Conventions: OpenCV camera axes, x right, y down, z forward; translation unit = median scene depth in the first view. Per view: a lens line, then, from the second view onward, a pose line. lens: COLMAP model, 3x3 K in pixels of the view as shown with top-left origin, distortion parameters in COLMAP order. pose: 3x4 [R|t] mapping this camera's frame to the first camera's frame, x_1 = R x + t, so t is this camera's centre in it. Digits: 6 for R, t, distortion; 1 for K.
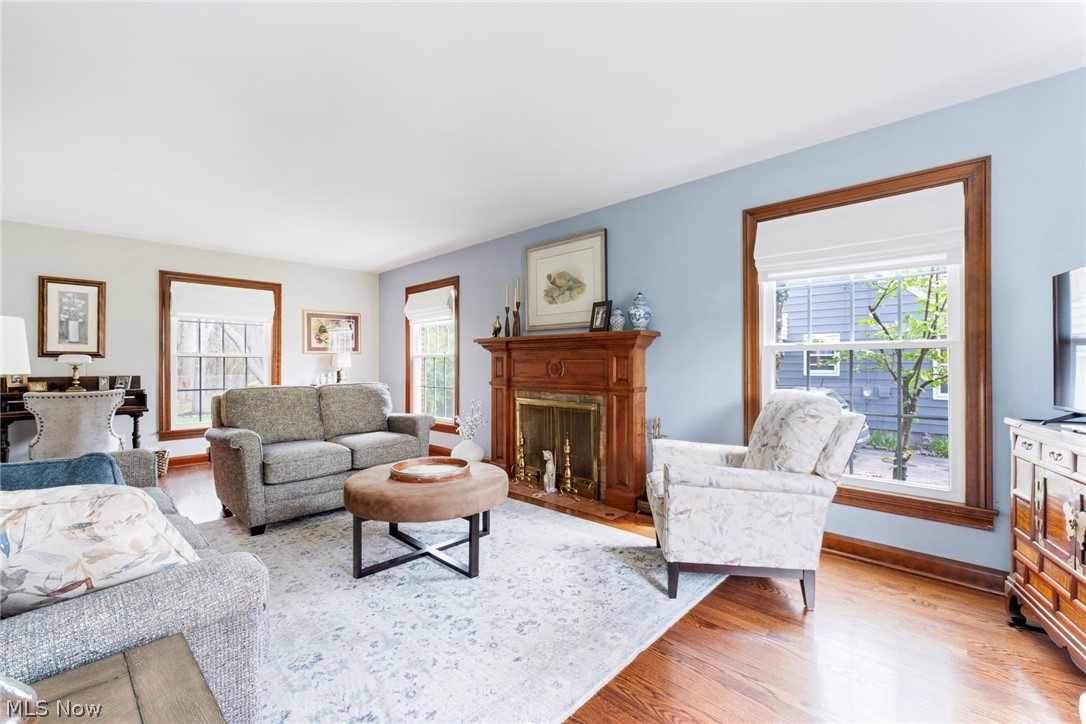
lens RADIAL K [[461.9, 0, 543.2], [0, 461.9, 361.7], [0, 0, 1]] dist [-0.003813, -0.000156]
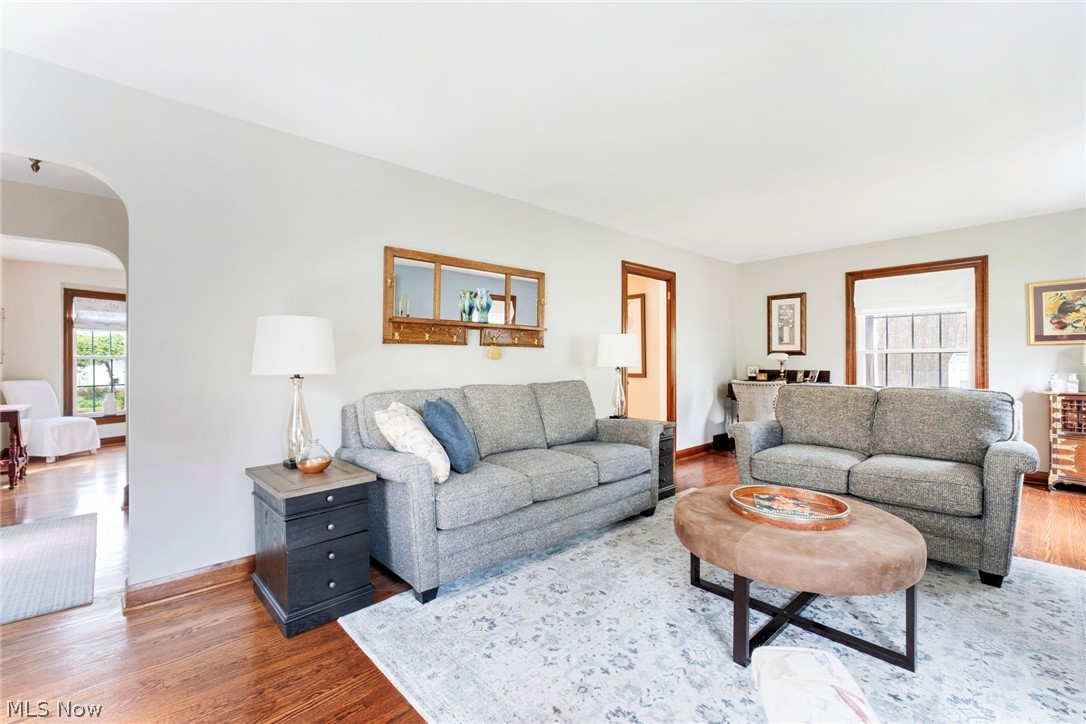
lens RADIAL K [[461.9, 0, 543.0], [0, 461.9, 360.9], [0, 0, 1]] dist [-0.003813, -0.000156]
pose [[-0.064828, 0.002058, -0.997894, 0.312201], [0.006144, 0.999980, 0.001663, 0.000046], [0.997878, -0.006023, -0.064840, 0.407785]]
